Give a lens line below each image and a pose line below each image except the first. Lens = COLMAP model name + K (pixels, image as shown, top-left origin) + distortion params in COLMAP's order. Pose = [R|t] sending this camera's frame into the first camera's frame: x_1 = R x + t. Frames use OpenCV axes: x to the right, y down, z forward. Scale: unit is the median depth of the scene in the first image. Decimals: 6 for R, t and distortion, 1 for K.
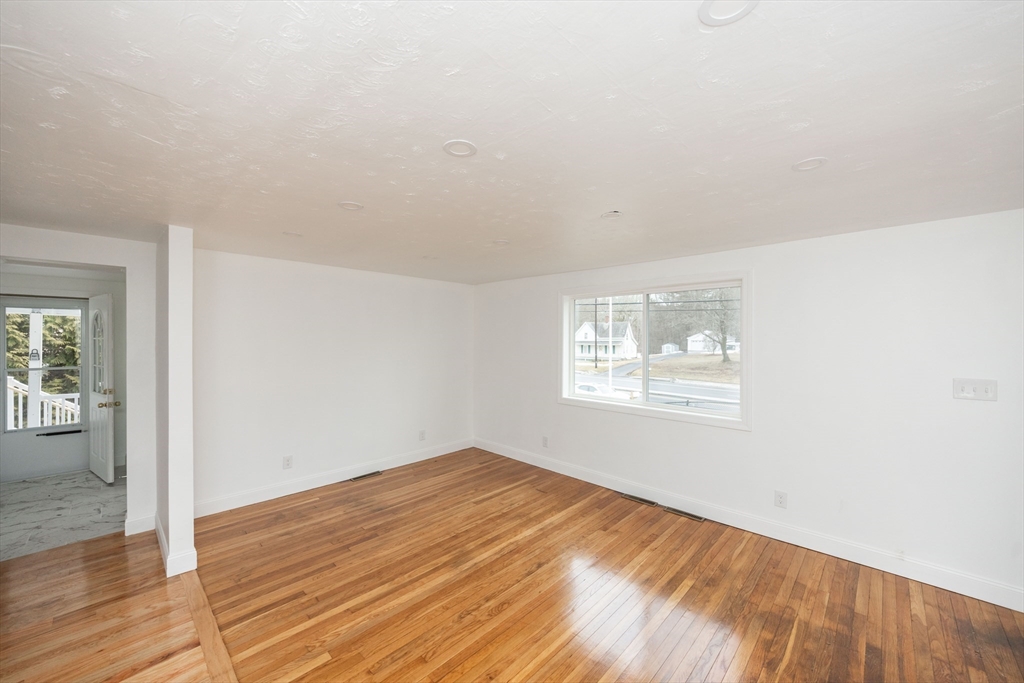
lens RADIAL K [[396.0, 0, 506.6], [0, 396.0, 339.2], [0, 0, 1]] dist [-0.001182, -0.000251]
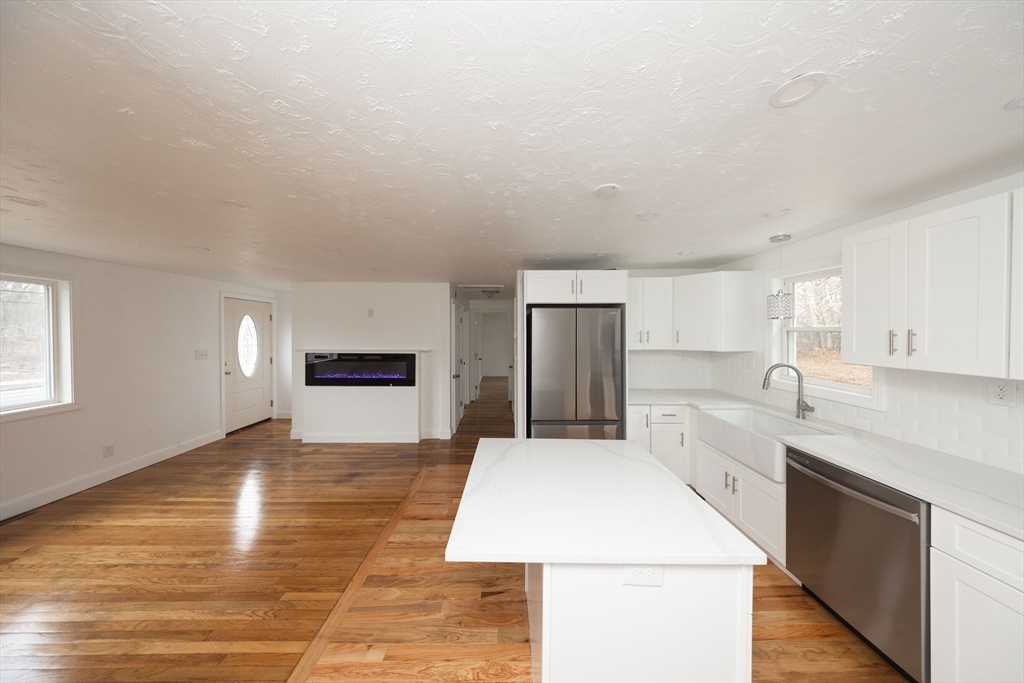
lens RADIAL K [[307.0, 0, 512.9], [0, 307.0, 334.0], [0, 0, 1]] dist [-0.000525, 0.000215]
pose [[-0.701329, -0.008926, 0.712781, -0.962709], [0.001135, 0.999906, 0.013638, -0.010197], [-0.712836, 0.010374, -0.701254, 0.686499]]
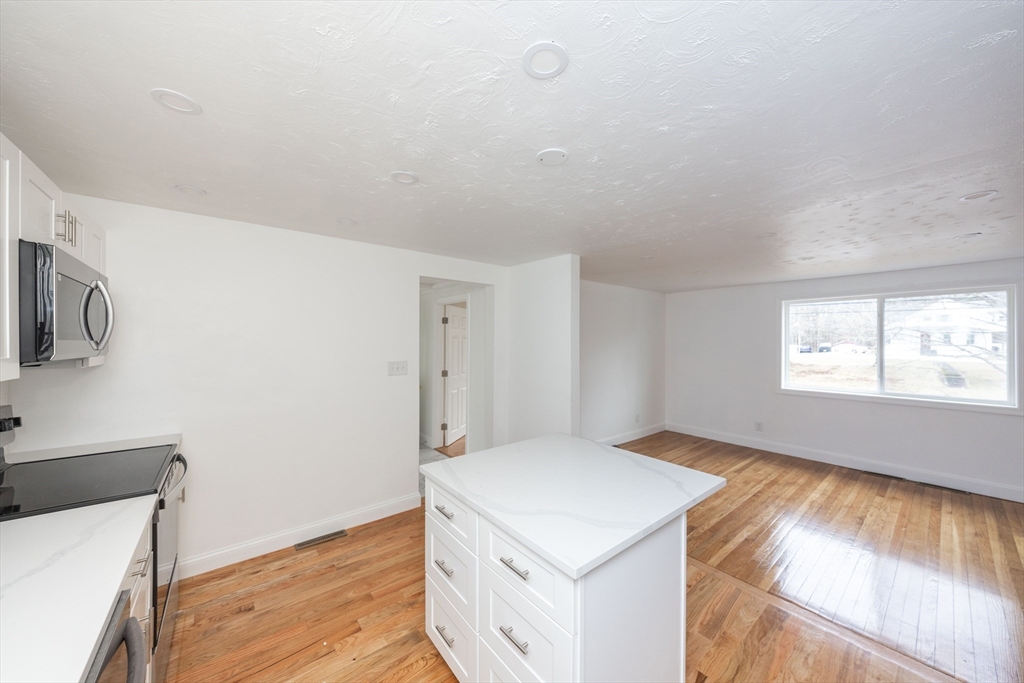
lens RADIAL K [[359.2, 0, 512.0], [0, 359.2, 341.5], [0, 0, 1]] dist [-0.000754, -0.000108]
pose [[0.994215, 0.003847, -0.107339, -0.731478], [-0.004390, 0.999979, -0.004817, 0.027830], [0.107318, 0.005260, 0.994211, -0.184828]]
